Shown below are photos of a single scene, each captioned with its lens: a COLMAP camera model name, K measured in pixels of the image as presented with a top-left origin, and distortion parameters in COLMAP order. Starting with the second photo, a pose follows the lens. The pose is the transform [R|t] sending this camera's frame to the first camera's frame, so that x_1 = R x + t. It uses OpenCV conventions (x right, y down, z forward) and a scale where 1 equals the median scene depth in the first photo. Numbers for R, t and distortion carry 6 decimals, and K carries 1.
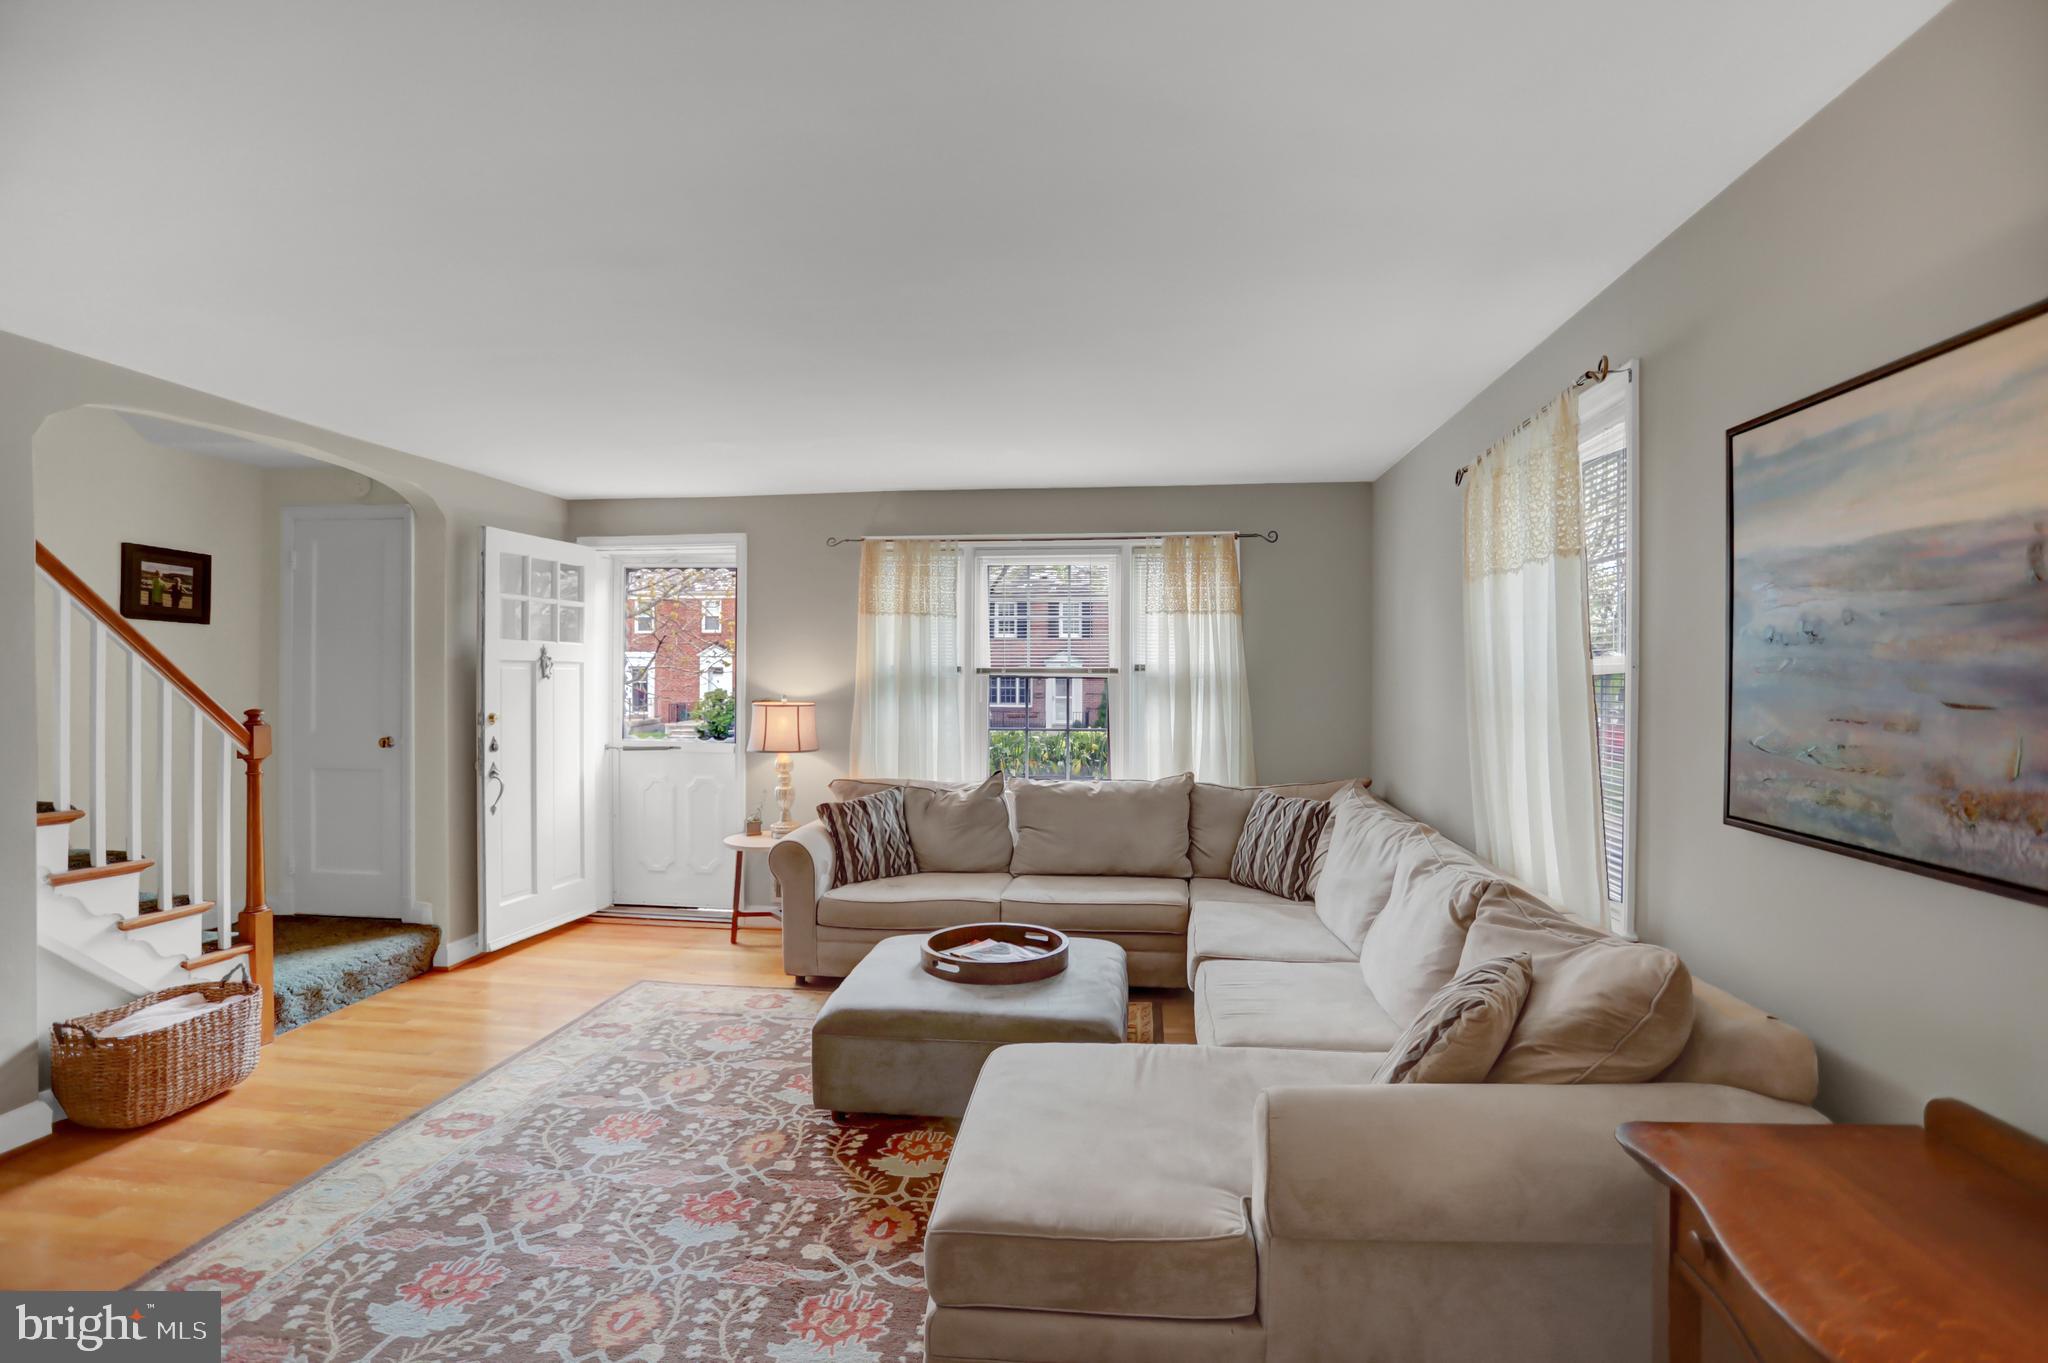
lens RADIAL K [[988.0, 0, 1024.0], [0, 988.0, 681.5], [0, 0, 1]] dist [-0.064304, 0.024856]
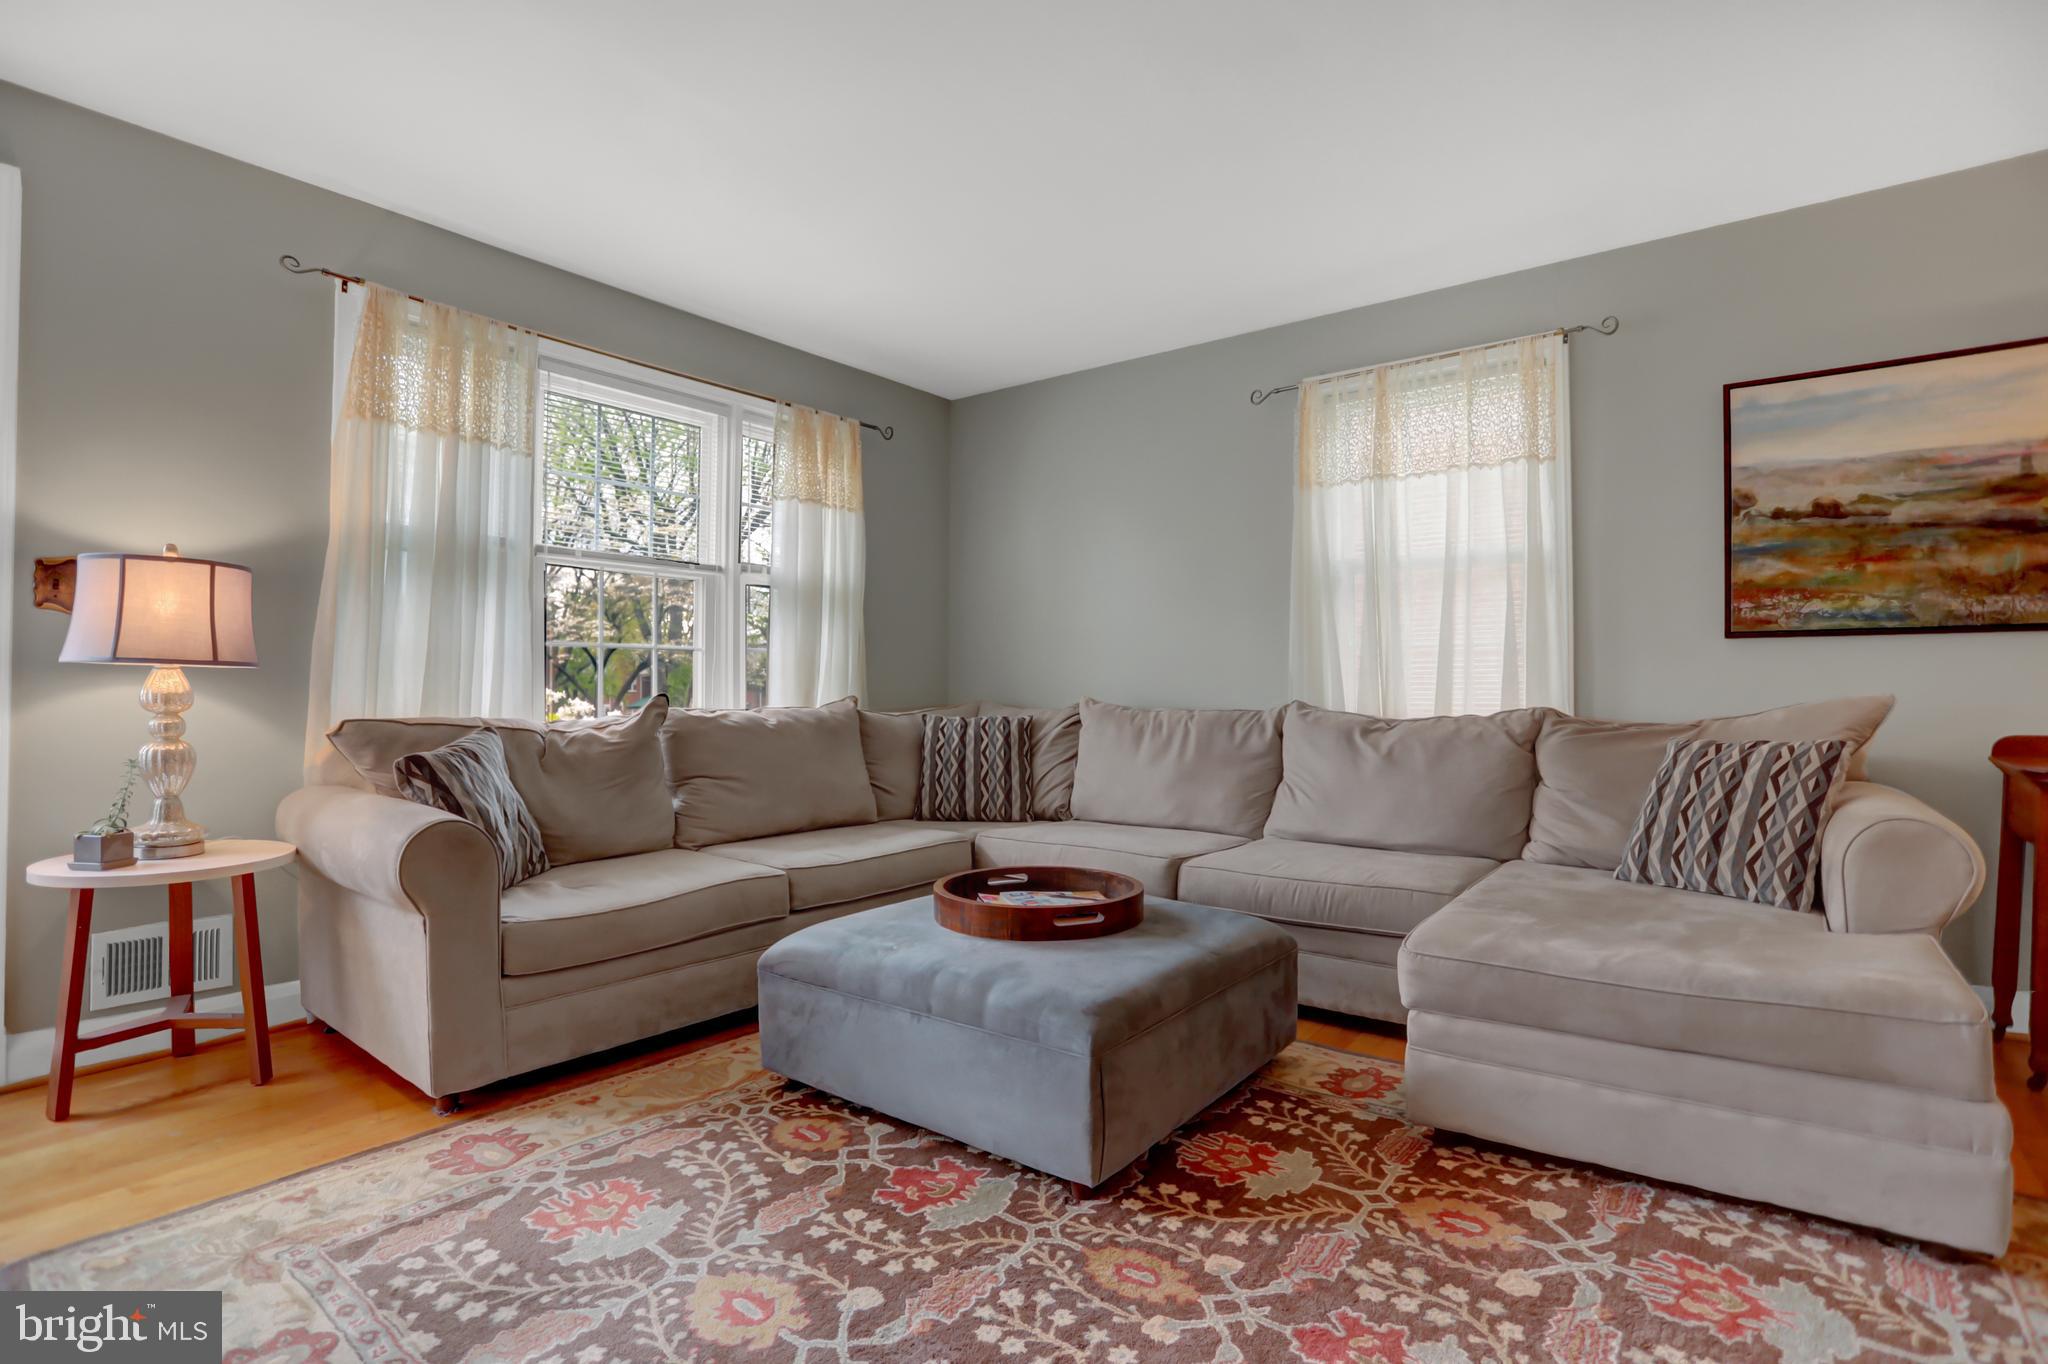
lens RADIAL K [[988.0, 0, 1024.0], [0, 988.0, 682.0], [0, 0, 1]] dist [-0.064304, 0.024856]
pose [[0.510522, 0.010919, 0.859795, -0.826023], [0.004266, 0.999875, -0.015231, 0.167510], [-0.859854, 0.011444, 0.510412, 0.831934]]
